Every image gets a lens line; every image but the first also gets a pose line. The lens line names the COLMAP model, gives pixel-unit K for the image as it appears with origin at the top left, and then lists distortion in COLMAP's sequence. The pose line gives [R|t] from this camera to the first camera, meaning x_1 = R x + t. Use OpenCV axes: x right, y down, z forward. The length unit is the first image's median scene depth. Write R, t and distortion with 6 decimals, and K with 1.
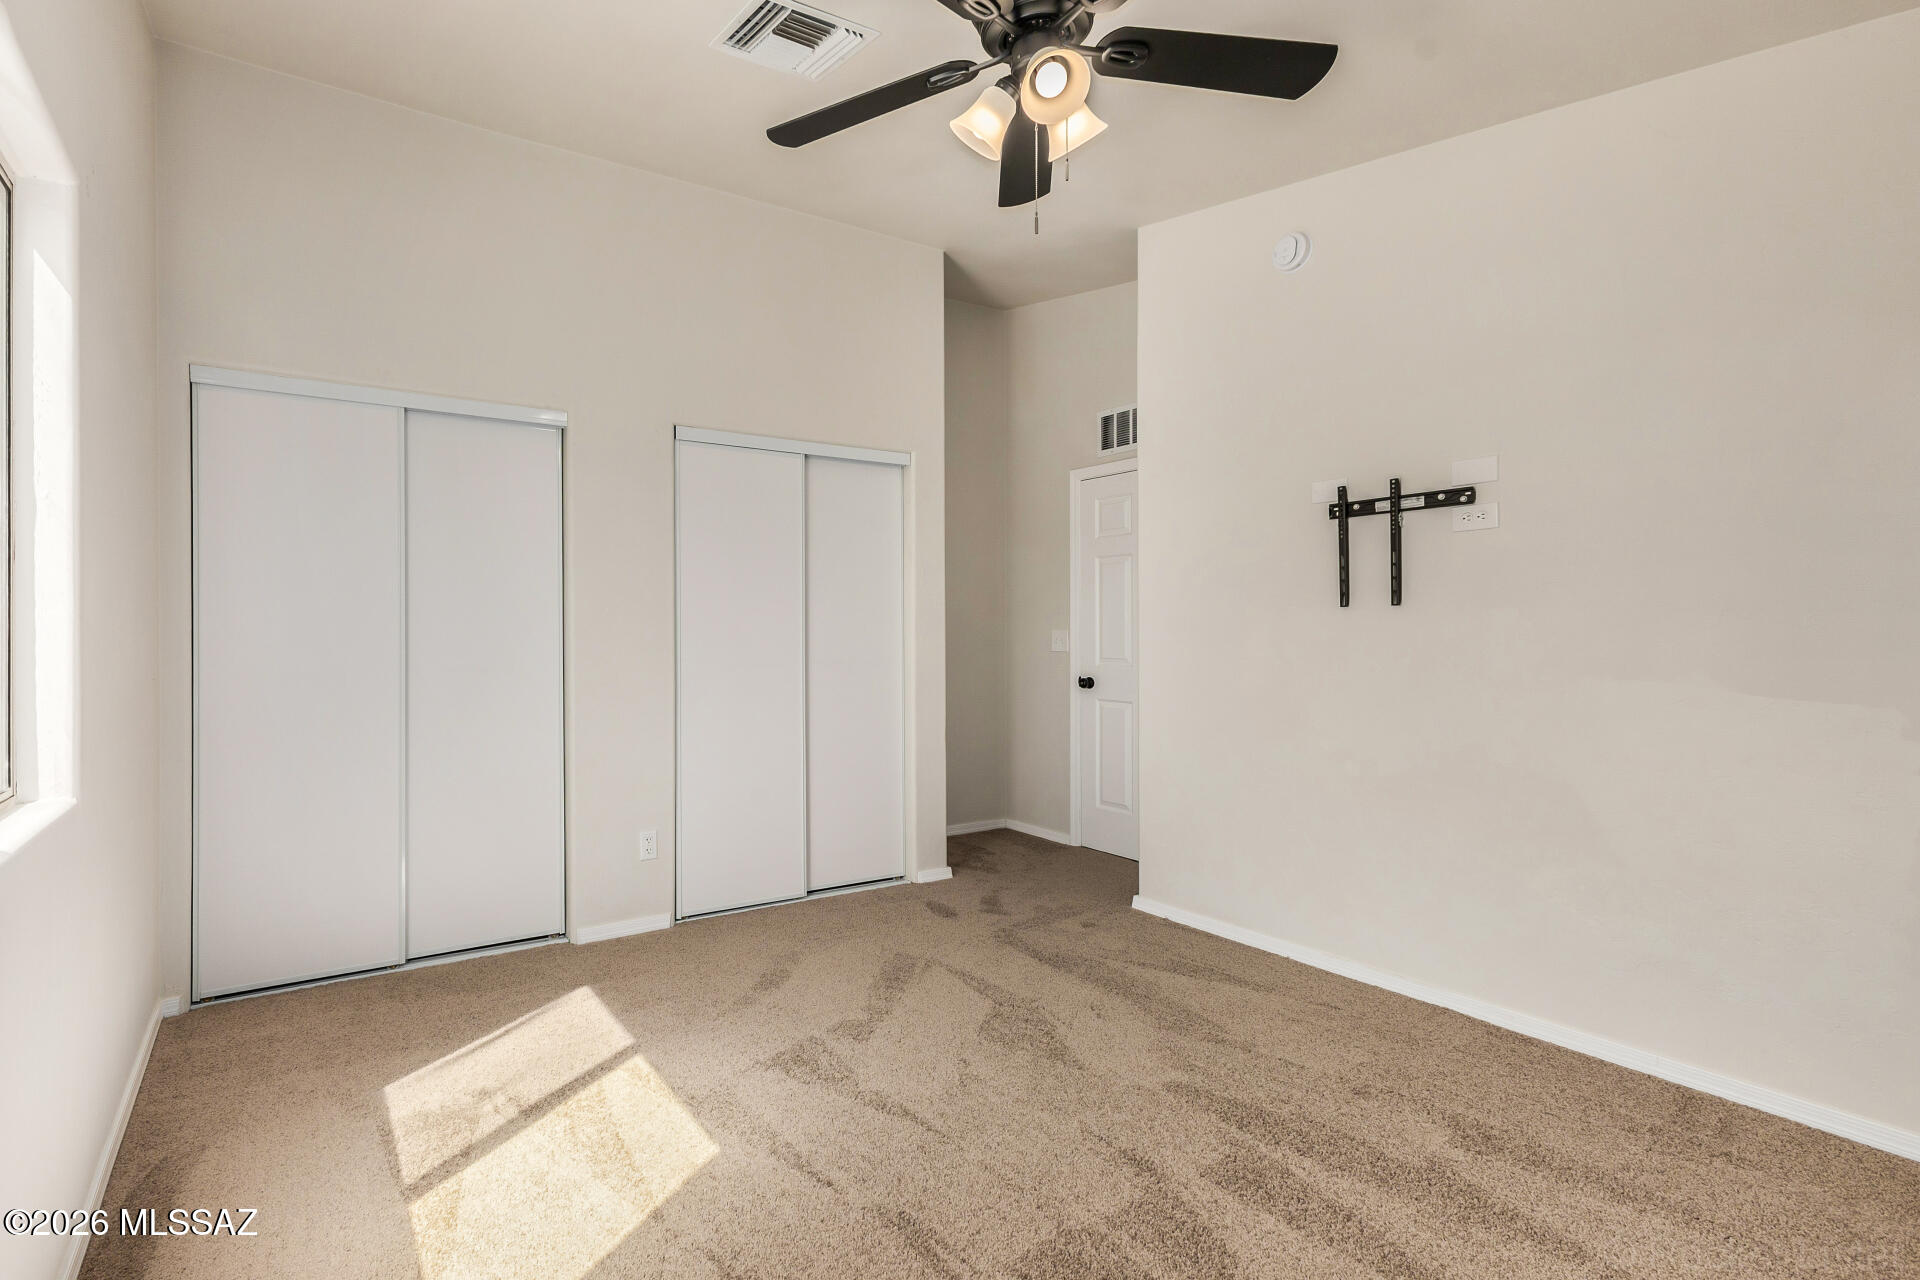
lens RADIAL K [[828.3, 0, 960.1], [0, 828.3, 624.8], [0, 0, 1]] dist [0.002339, 0.000008]
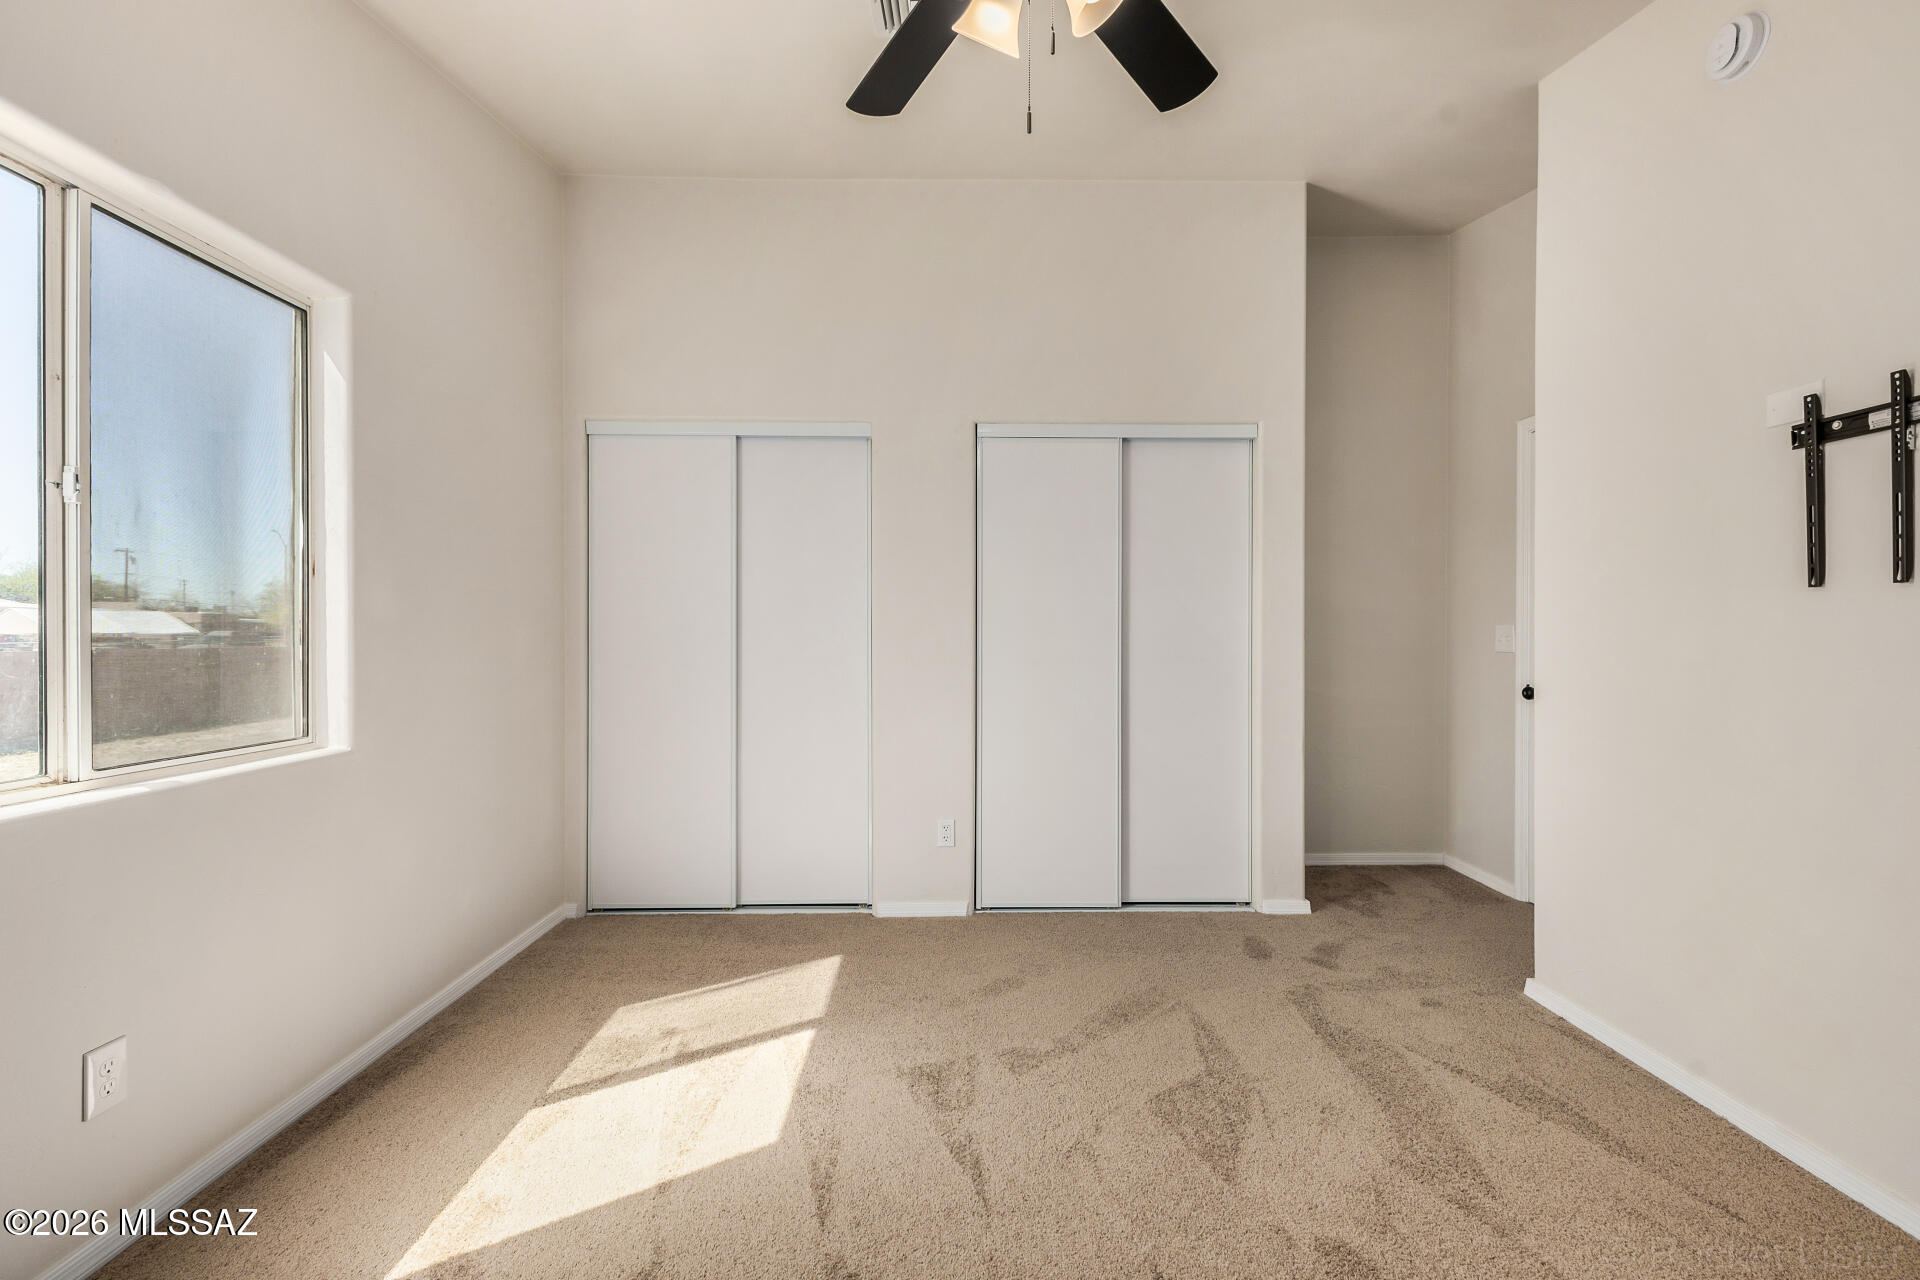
lens RADIAL K [[848.7, 0, 961.4], [0, 848.7, 625.3], [0, 0, 1]] dist [0.002816, 0.000689]
pose [[0.870007, -0.000461, -0.493039, 0.209780], [0.003522, 0.999980, 0.005280, 0.001695], [0.493026, -0.006330, 0.869991, 0.114221]]
